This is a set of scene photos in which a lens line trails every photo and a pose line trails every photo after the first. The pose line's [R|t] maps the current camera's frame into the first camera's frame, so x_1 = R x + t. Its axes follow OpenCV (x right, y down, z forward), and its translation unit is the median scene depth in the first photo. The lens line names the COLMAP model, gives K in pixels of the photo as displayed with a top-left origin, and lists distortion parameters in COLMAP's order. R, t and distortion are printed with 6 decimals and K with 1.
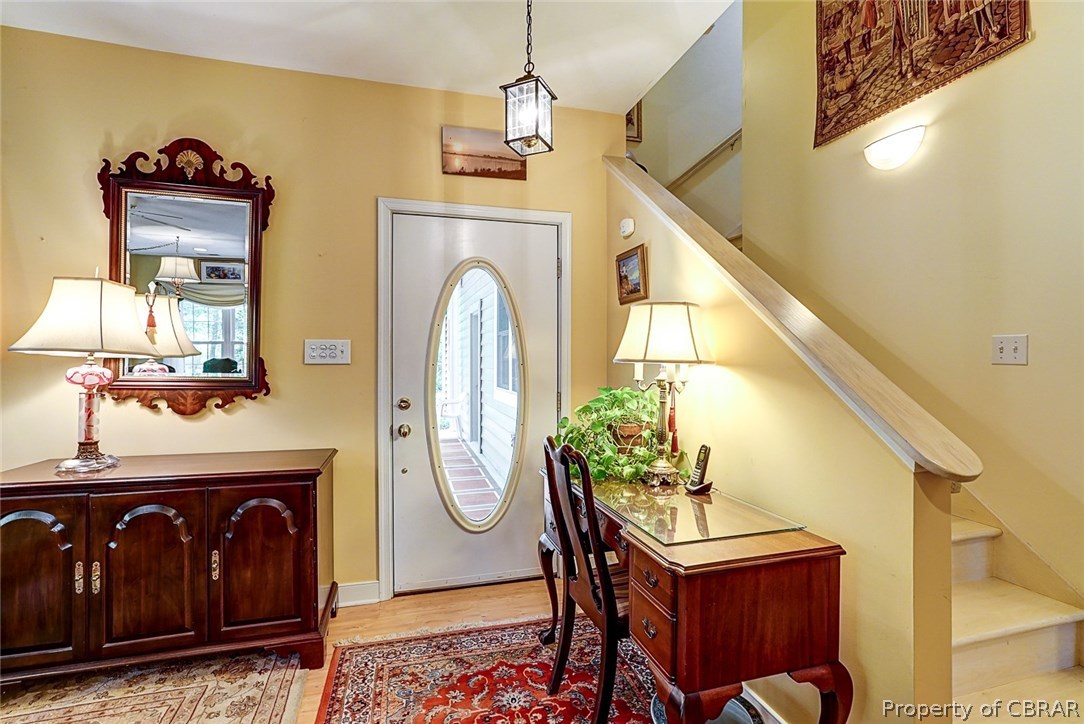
lens RADIAL K [[496.3, 0, 540.3], [0, 496.3, 360.2], [0, 0, 1]] dist [-0.046021, 0.024316]
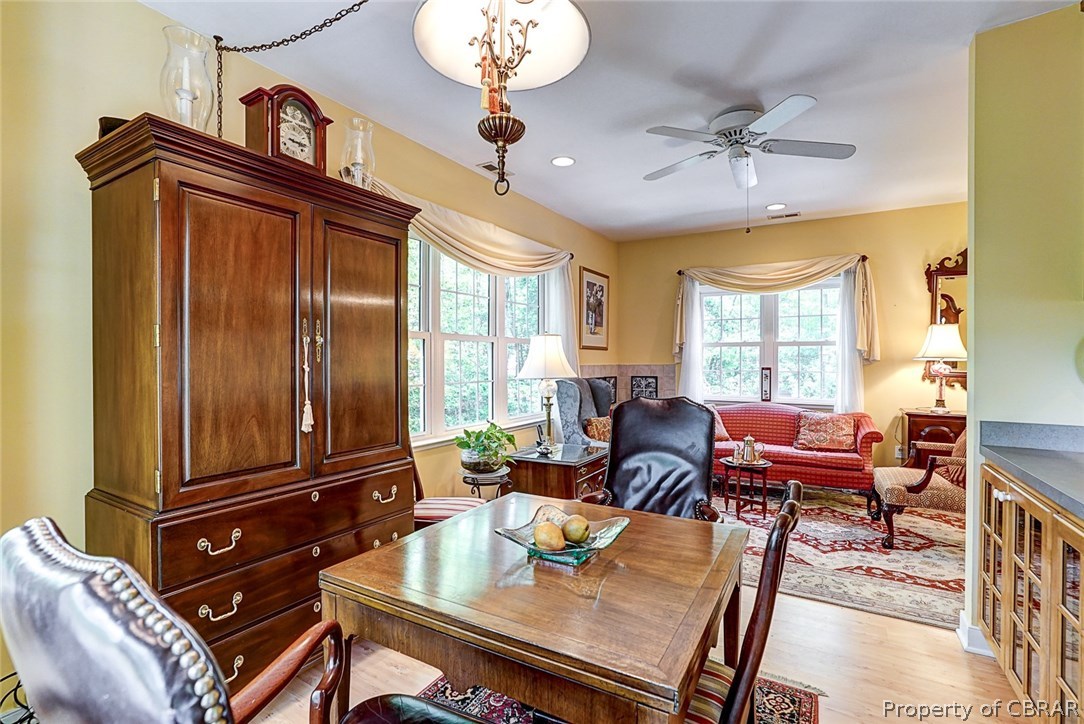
lens RADIAL K [[496.3, 0, 540.3], [0, 496.3, 360.2], [0, 0, 1]] dist [-0.046021, 0.024316]
pose [[0.678954, 0.001285, -0.734180, -0.461244], [-0.007482, 0.999959, -0.005168, 0.014544], [0.734143, 0.009002, 0.678935, -1.462186]]
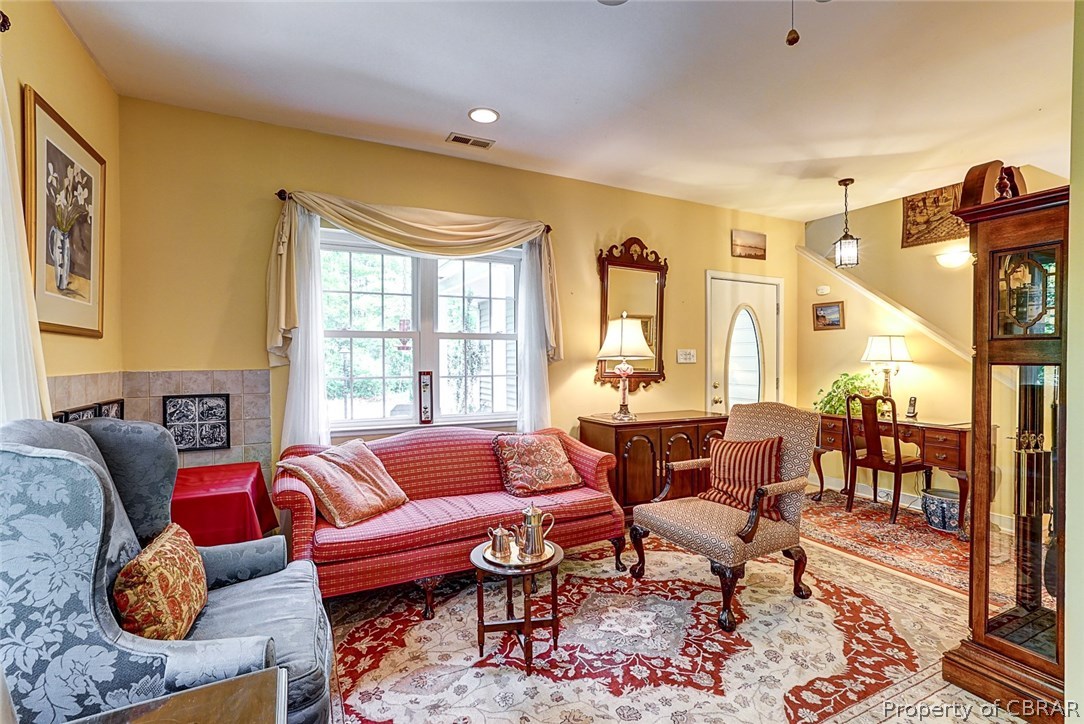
lens RADIAL K [[496.3, 0, 540.3], [0, 496.3, 360.2], [0, 0, 1]] dist [-0.046021, 0.024316]
pose [[0.983848, -0.002790, 0.178984, -1.328118], [0.003512, 0.999987, -0.003718, 0.002026], [-0.178971, 0.004286, 0.983845, -0.695522]]
